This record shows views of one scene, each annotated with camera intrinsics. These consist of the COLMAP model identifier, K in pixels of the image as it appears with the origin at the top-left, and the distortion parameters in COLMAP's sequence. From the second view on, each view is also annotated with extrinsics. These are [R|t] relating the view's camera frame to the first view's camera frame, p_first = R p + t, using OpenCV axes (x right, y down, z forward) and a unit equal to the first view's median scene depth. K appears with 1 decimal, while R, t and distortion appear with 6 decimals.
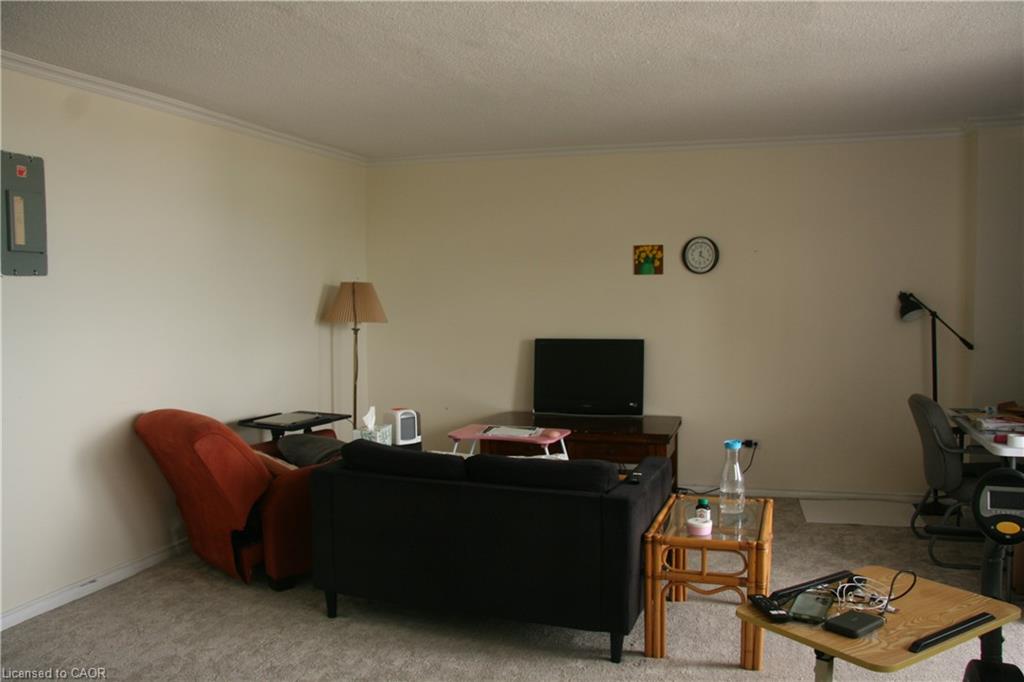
lens RADIAL K [[870.3, 0, 515.9], [0, 870.3, 355.8], [0, 0, 1]] dist [-0.135852, 0.158612]
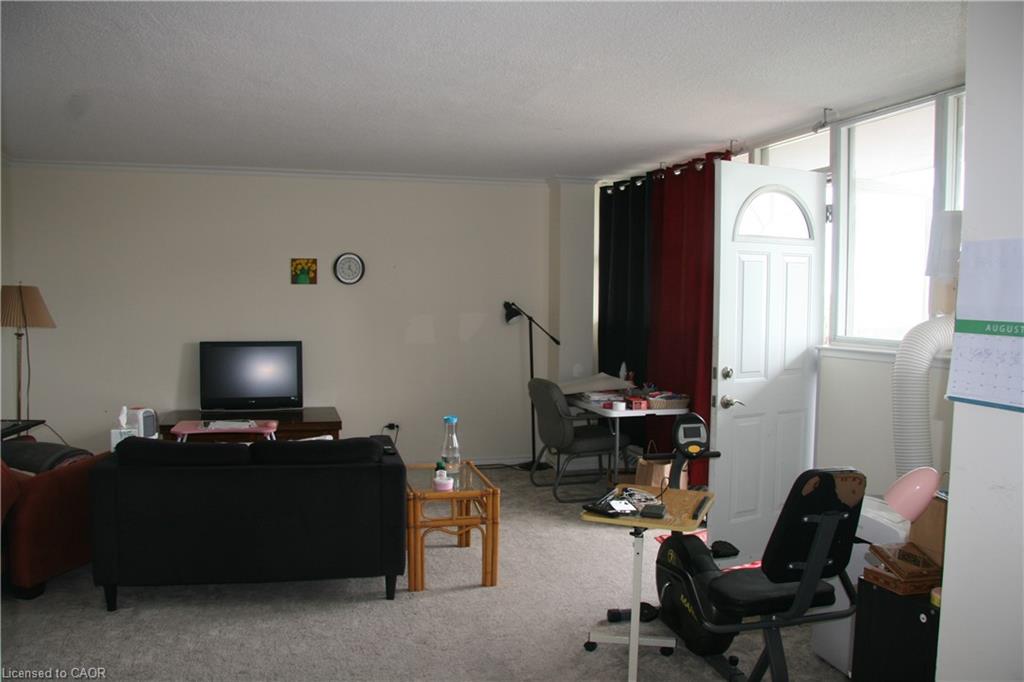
lens RADIAL K [[810.7, 0, 515.1], [0, 810.7, 355.5], [0, 0, 1]] dist [-0.164783, 0.126352]
pose [[0.830381, -0.020517, 0.556818, -0.313030], [0.023859, 0.999715, 0.001255, 0.008261], [-0.556685, 0.012243, 0.830634, -0.047602]]
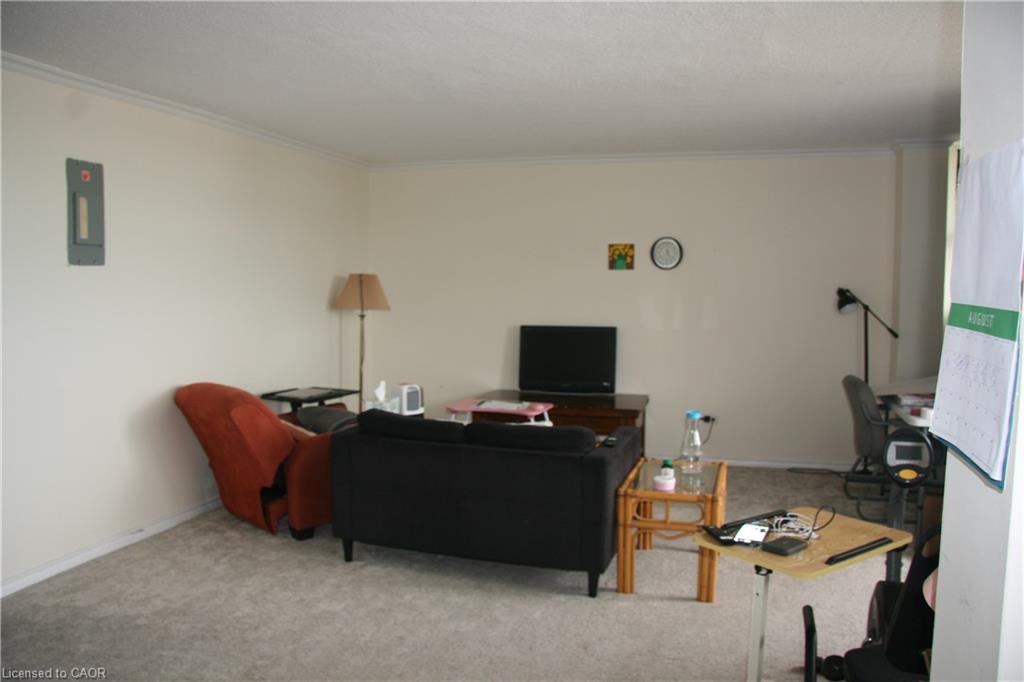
lens RADIAL K [[810.7, 0, 515.1], [0, 810.7, 355.5], [0, 0, 1]] dist [-0.164783, 0.126352]
pose [[0.999606, 0.008487, 0.026742, -0.019260], [-0.008823, 0.999883, 0.012470, 0.009800], [-0.026633, -0.012701, 0.999565, -0.081622]]
